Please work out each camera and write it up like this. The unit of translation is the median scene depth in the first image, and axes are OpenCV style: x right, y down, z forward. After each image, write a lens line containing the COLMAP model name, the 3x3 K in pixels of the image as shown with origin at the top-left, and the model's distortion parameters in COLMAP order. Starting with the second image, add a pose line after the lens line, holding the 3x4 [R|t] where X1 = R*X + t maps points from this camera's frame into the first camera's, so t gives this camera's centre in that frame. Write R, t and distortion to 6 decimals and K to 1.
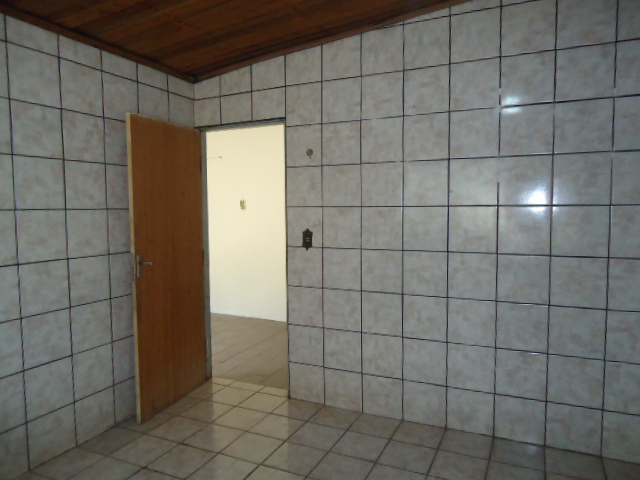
lens RADIAL K [[467.2, 0, 320.9], [0, 467.2, 238.3], [0, 0, 1]] dist [-0.006229, 0.001780]
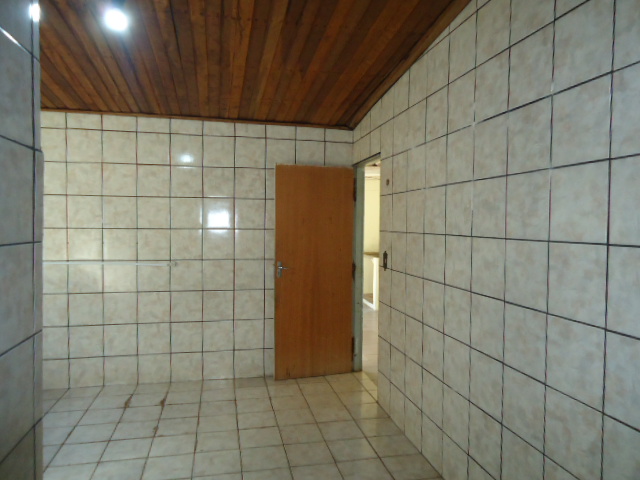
lens RADIAL K [[467.2, 0, 320.9], [0, 467.2, 238.3], [0, 0, 1]] dist [-0.006229, 0.001780]
pose [[0.606771, 0.040020, -0.793868, 0.910100], [-0.066822, 0.997765, -0.000775, -0.047711], [0.792063, 0.053519, 0.608089, 0.250847]]
